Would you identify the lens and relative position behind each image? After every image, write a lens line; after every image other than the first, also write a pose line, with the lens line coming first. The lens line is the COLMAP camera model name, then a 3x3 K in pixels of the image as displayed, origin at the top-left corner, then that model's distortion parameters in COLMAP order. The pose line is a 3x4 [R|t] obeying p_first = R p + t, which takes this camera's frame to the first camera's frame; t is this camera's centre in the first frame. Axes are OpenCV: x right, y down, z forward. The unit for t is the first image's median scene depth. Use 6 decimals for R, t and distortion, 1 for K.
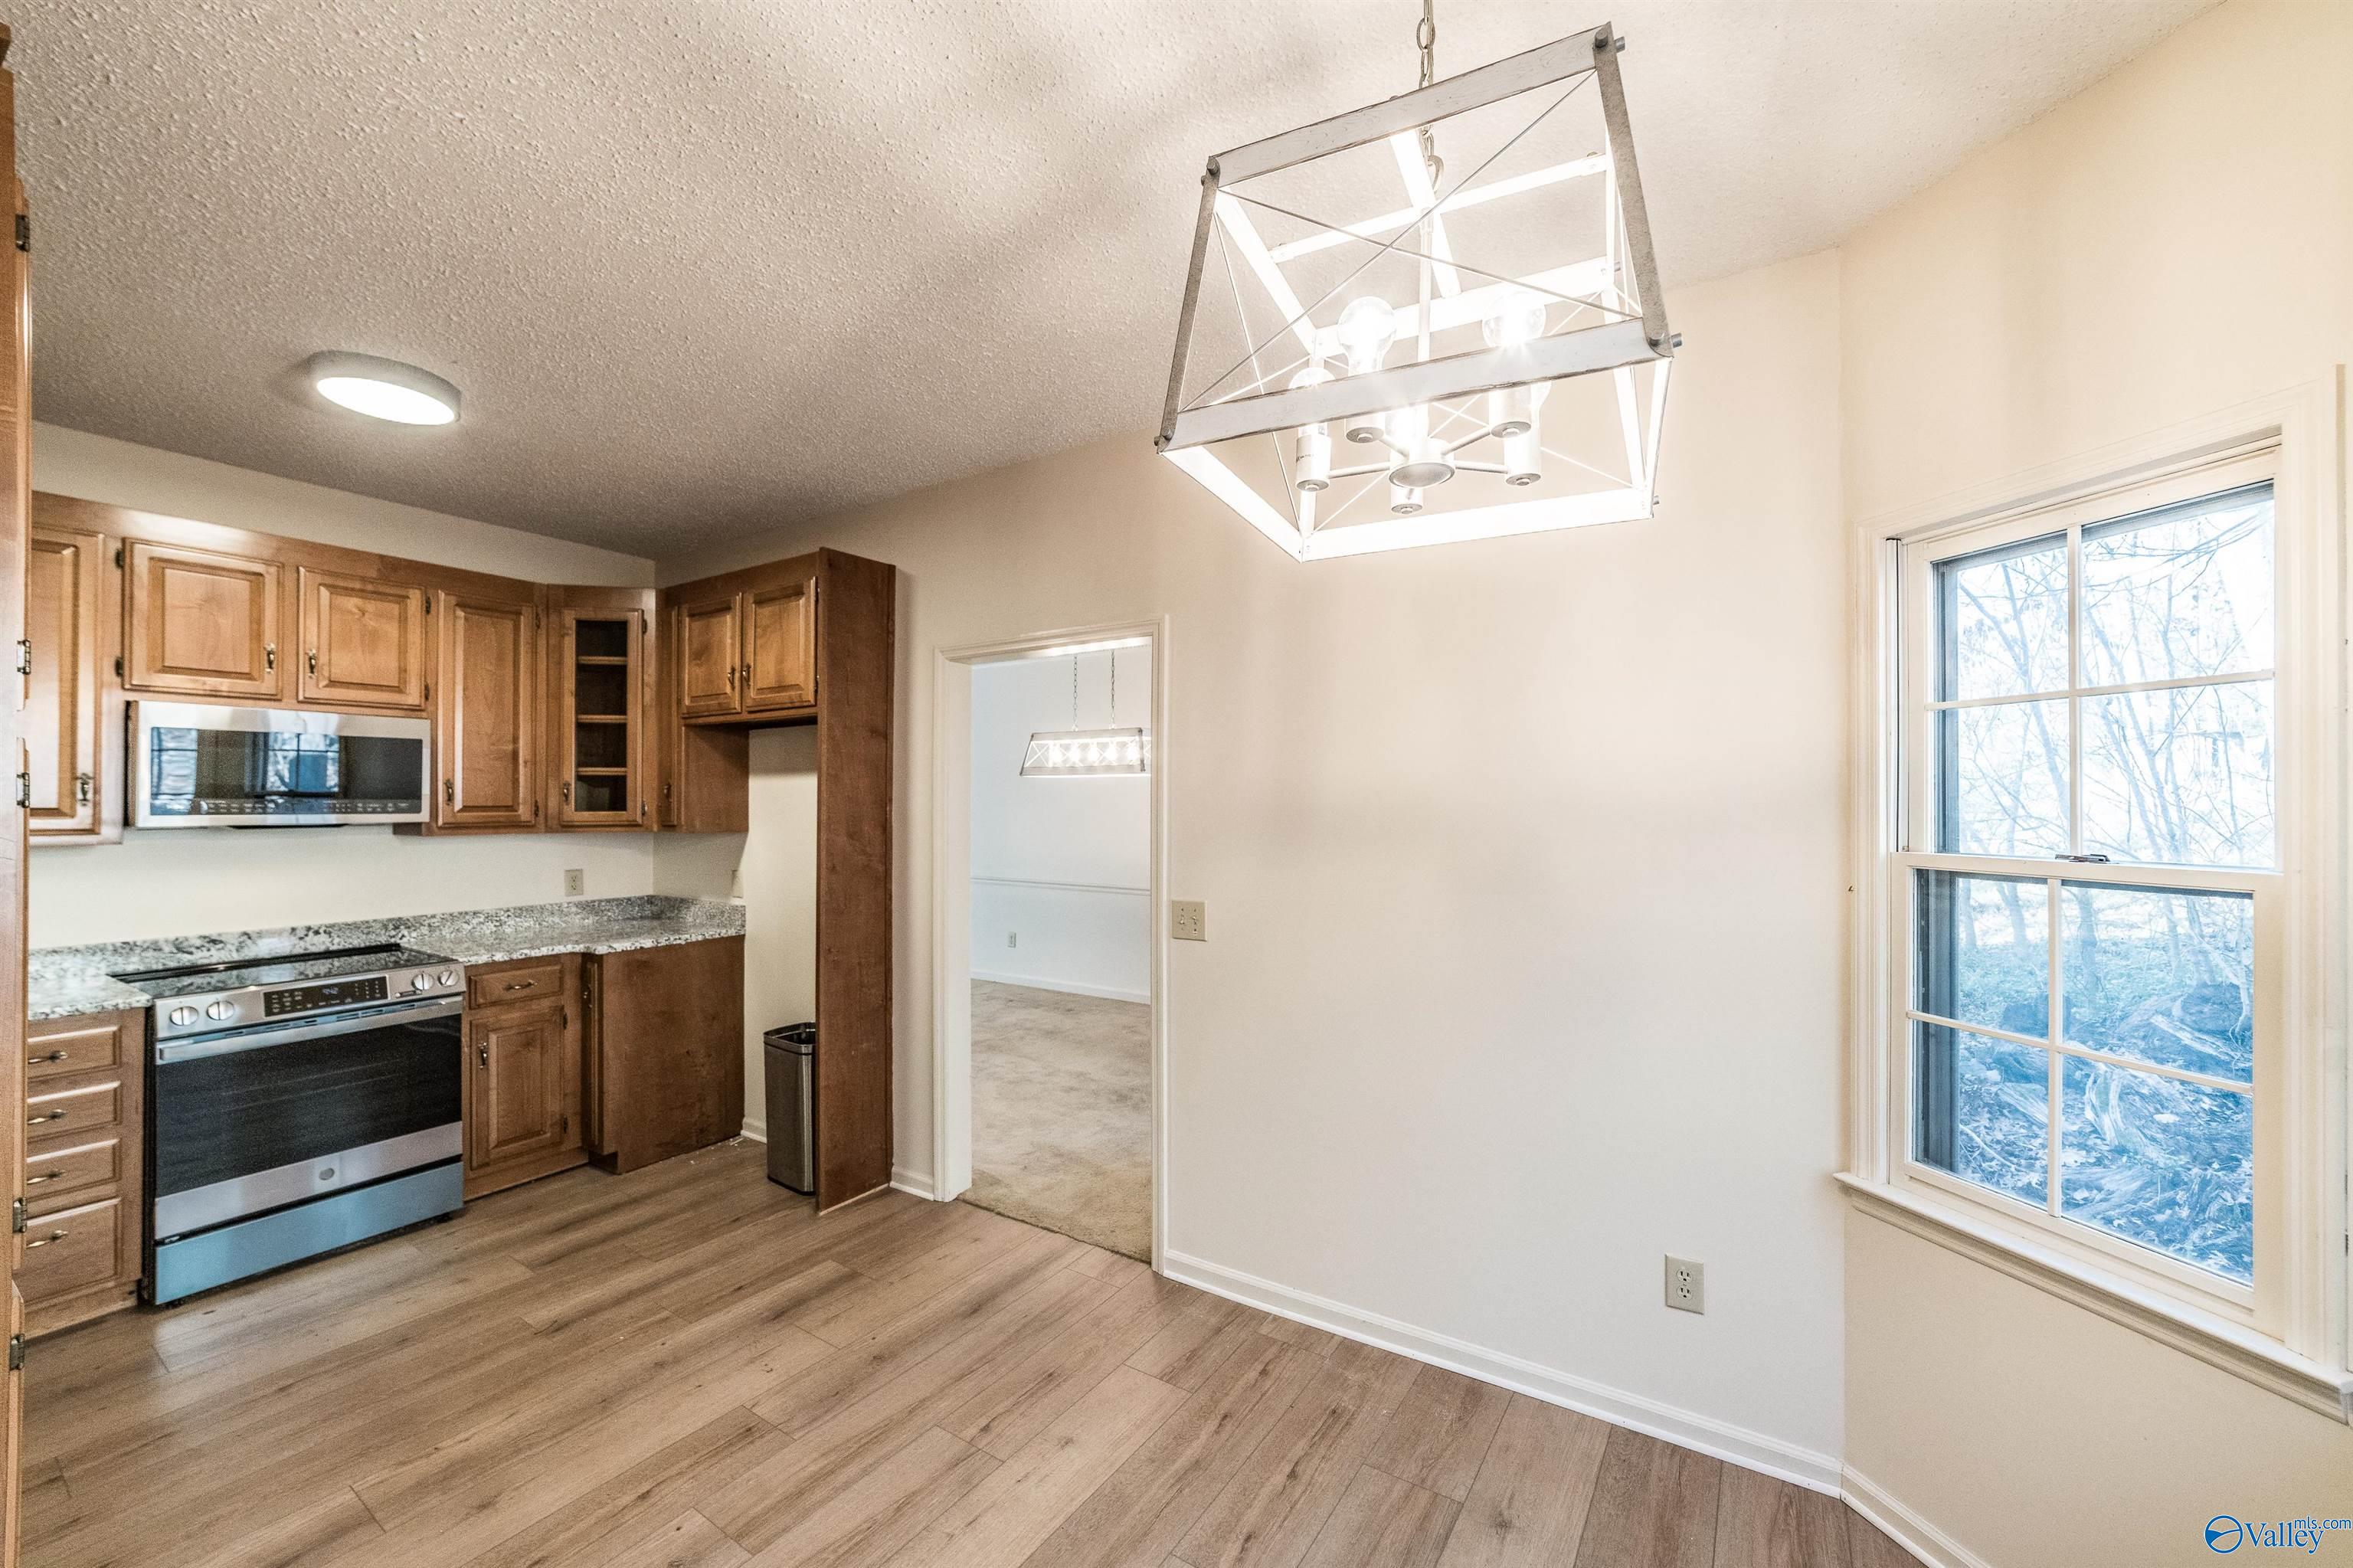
lens RADIAL K [[910.2, 0, 1204.9], [0, 910.2, 793.3], [0, 0, 1]] dist [-0.005787, 0.002716]
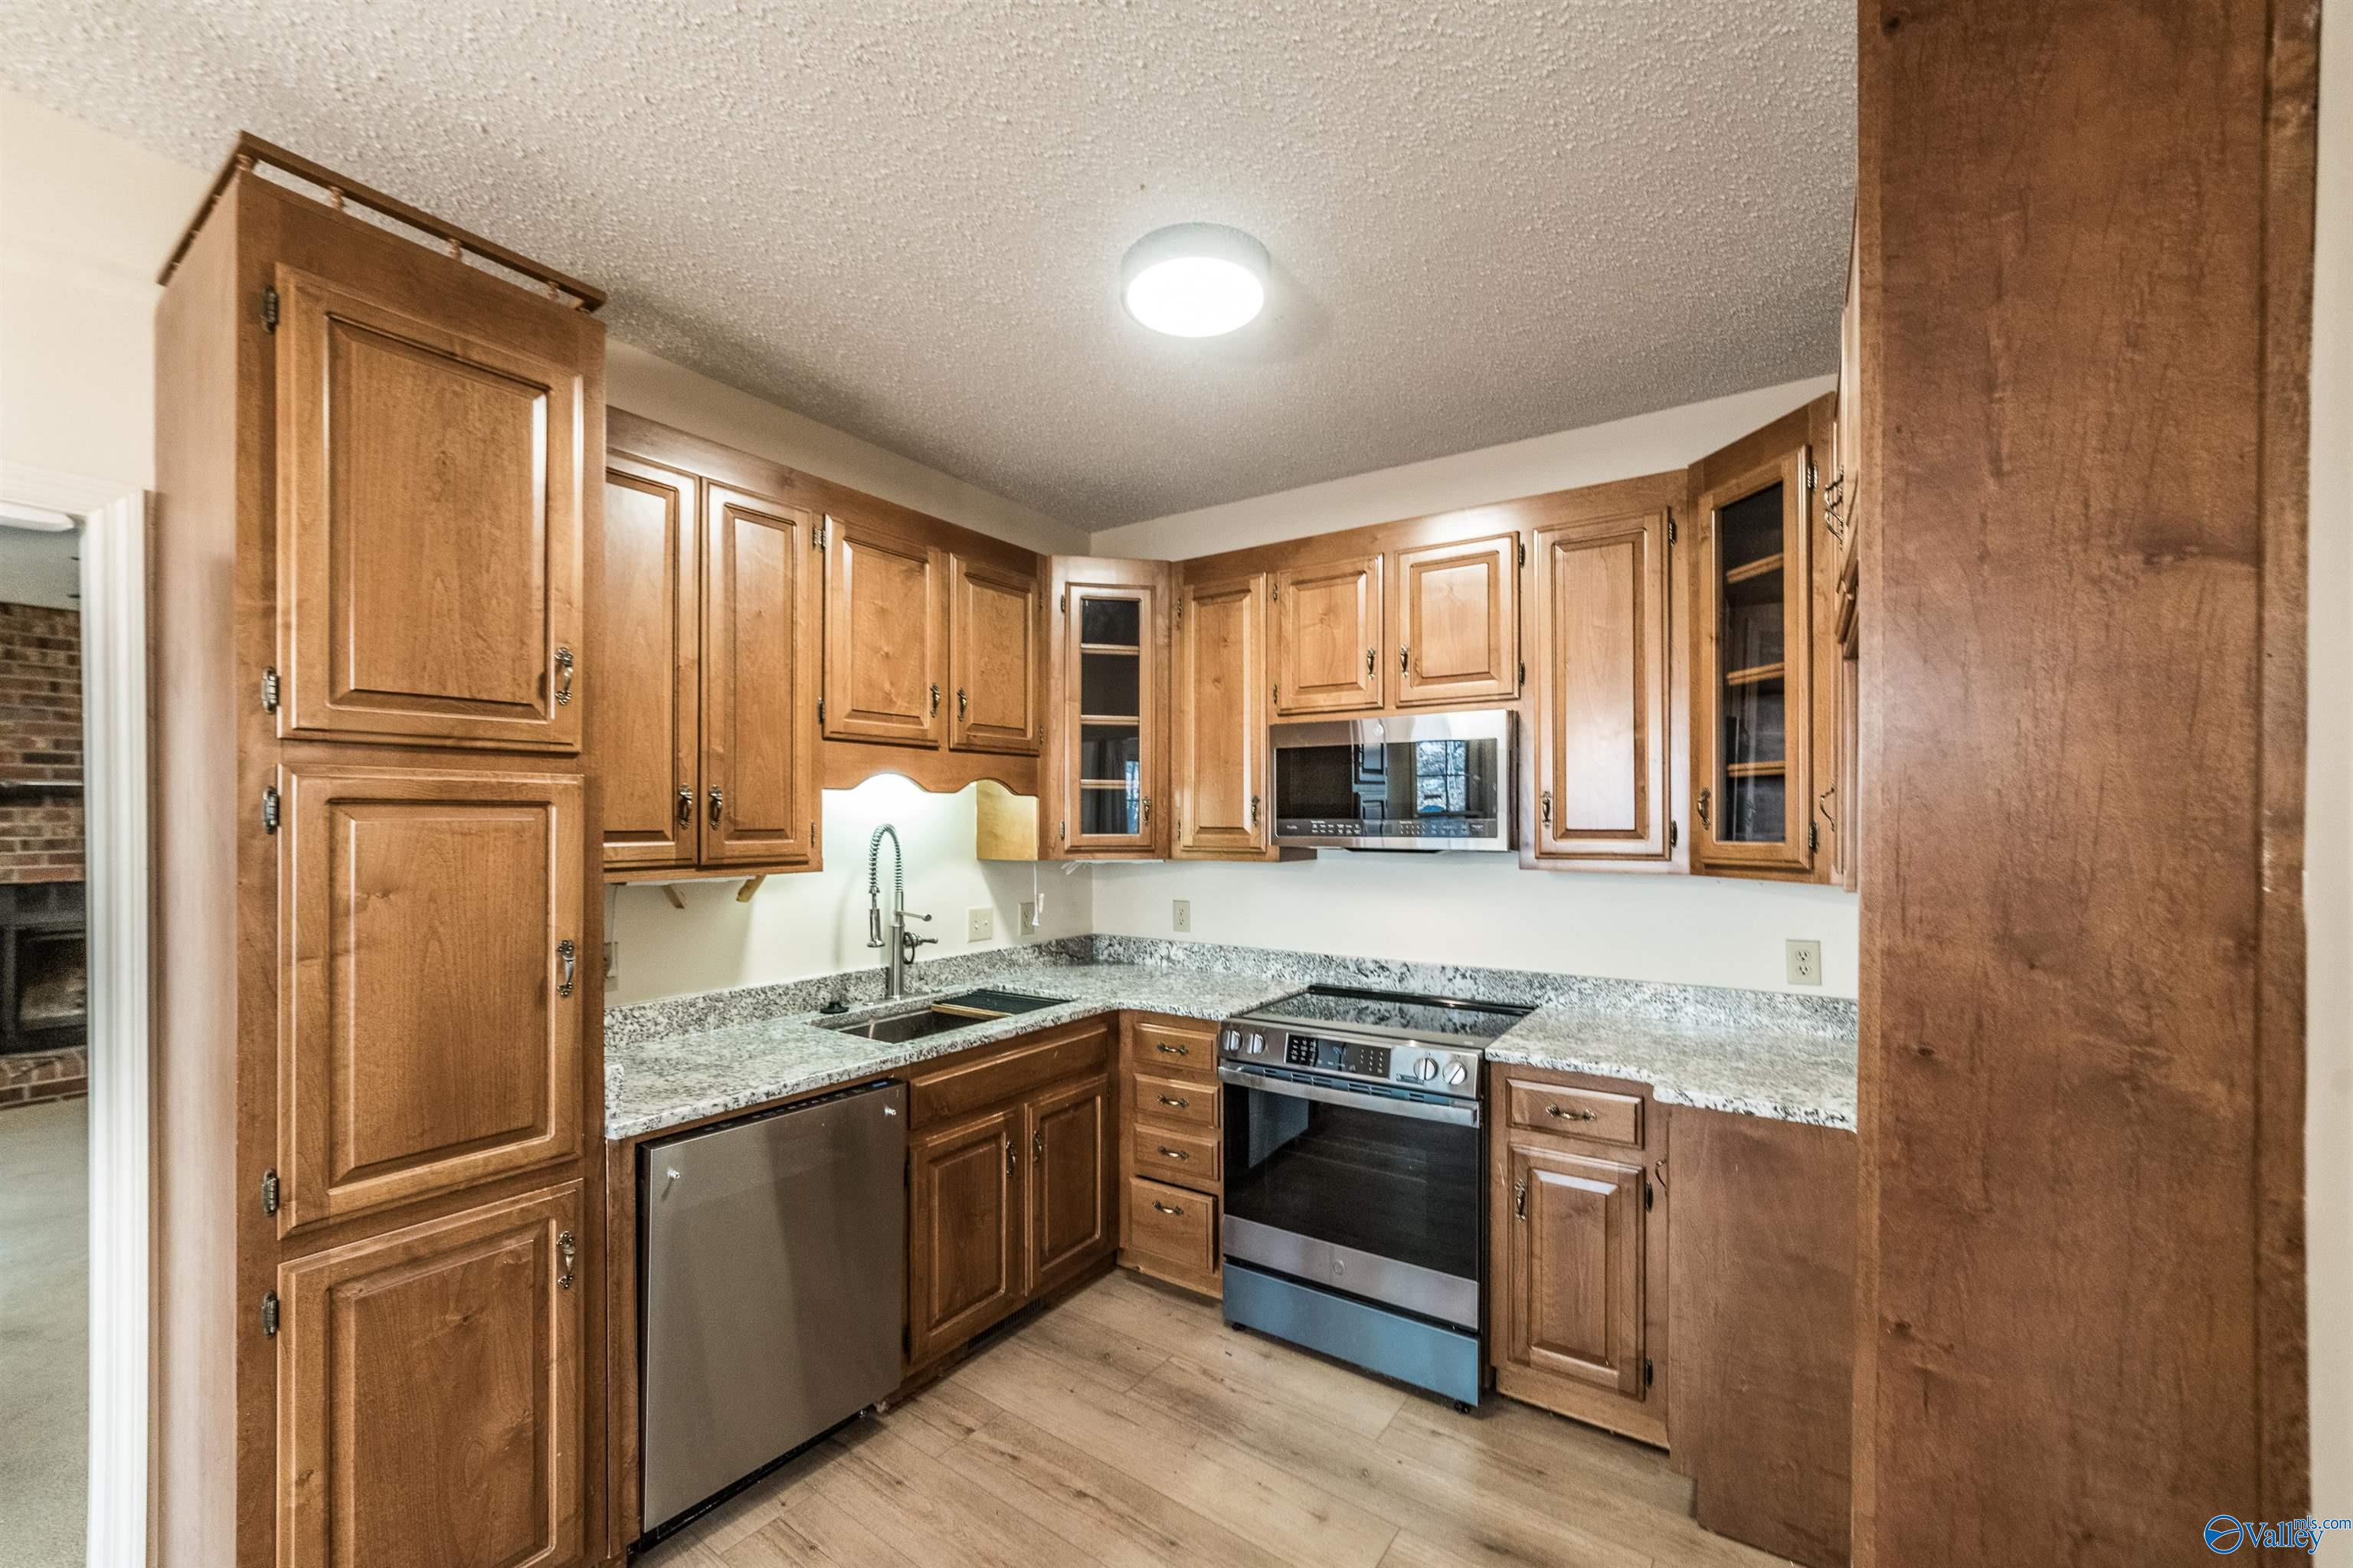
lens RADIAL K [[922.0, 0, 1146.5], [0, 922.0, 820.2], [0, 0, 1]] dist [-0.016692, 0.003259]
pose [[-0.068154, -0.000288, -0.997675, -0.100372], [0.006082, 0.999981, -0.000704, 0.006104], [0.997656, -0.006115, -0.068151, 0.792800]]
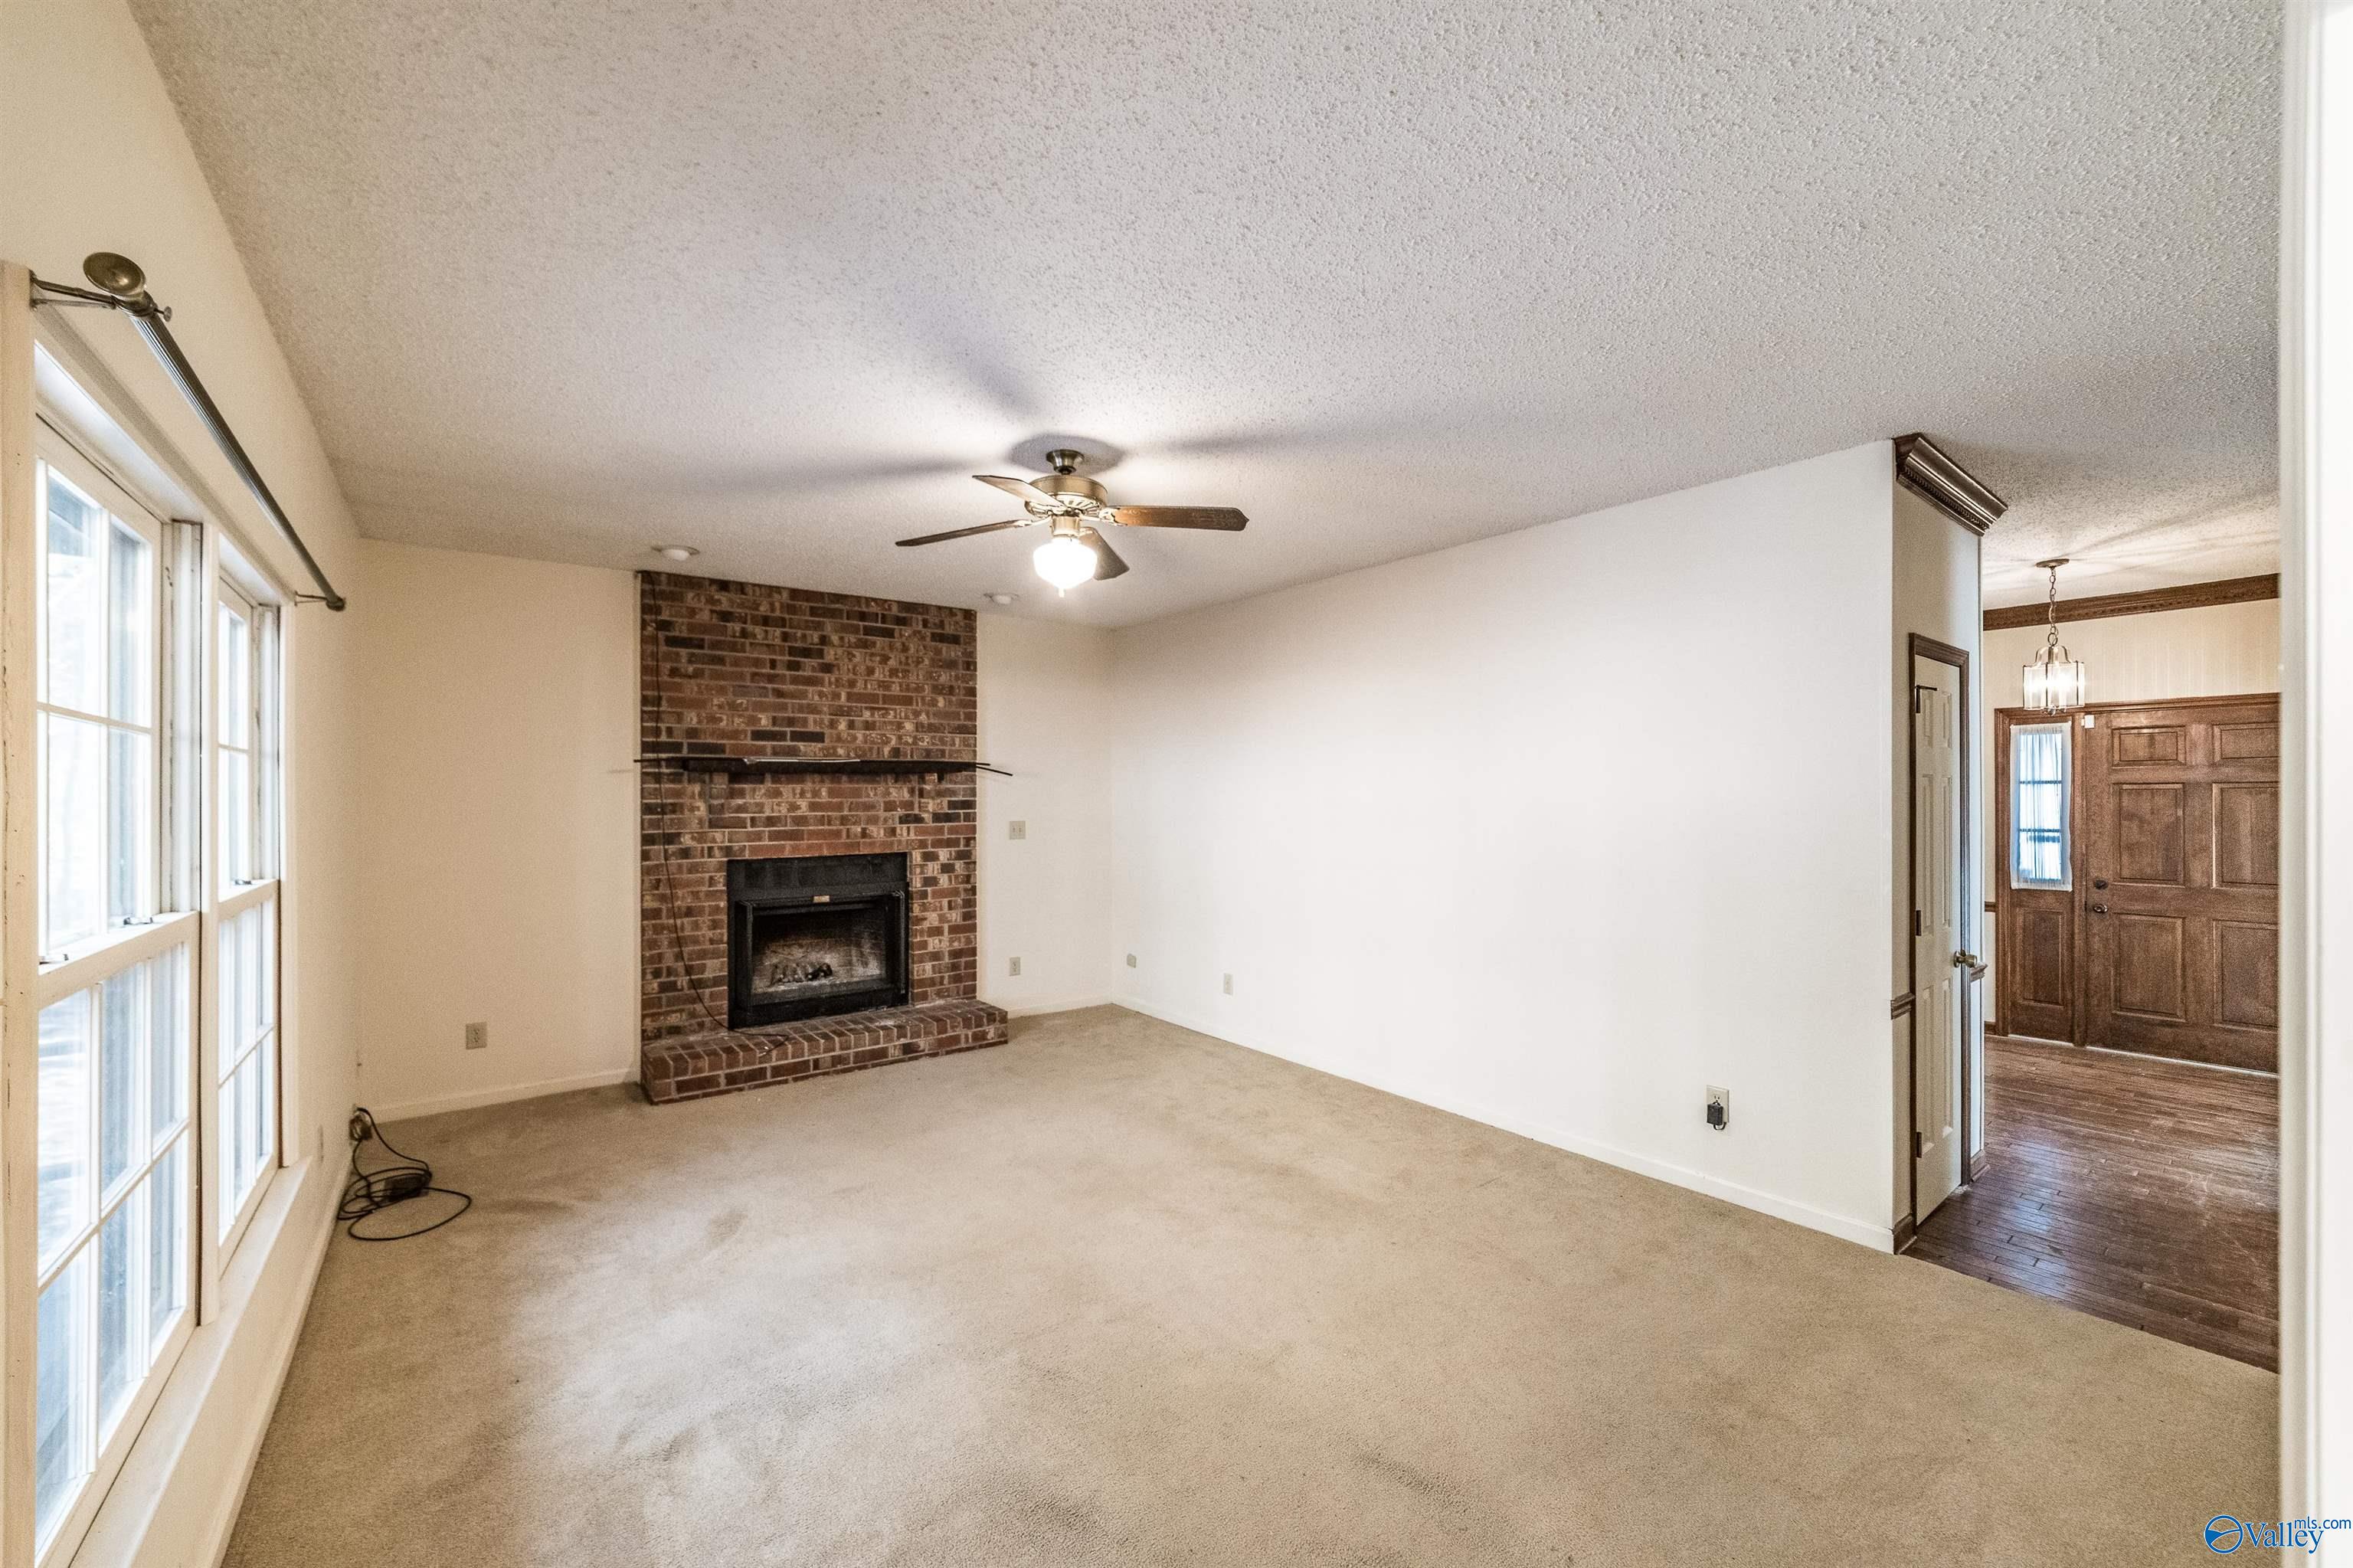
lens RADIAL K [[922.0, 0, 1127.8], [0, 922.0, 793.3], [0, 0, 1]] dist [-0.016692, 0.003259]
pose [[-0.399585, -0.000079, -0.916696, -0.315617], [0.004418, 0.999988, -0.002012, -0.007010], [0.916685, -0.004854, -0.399580, 0.018282]]
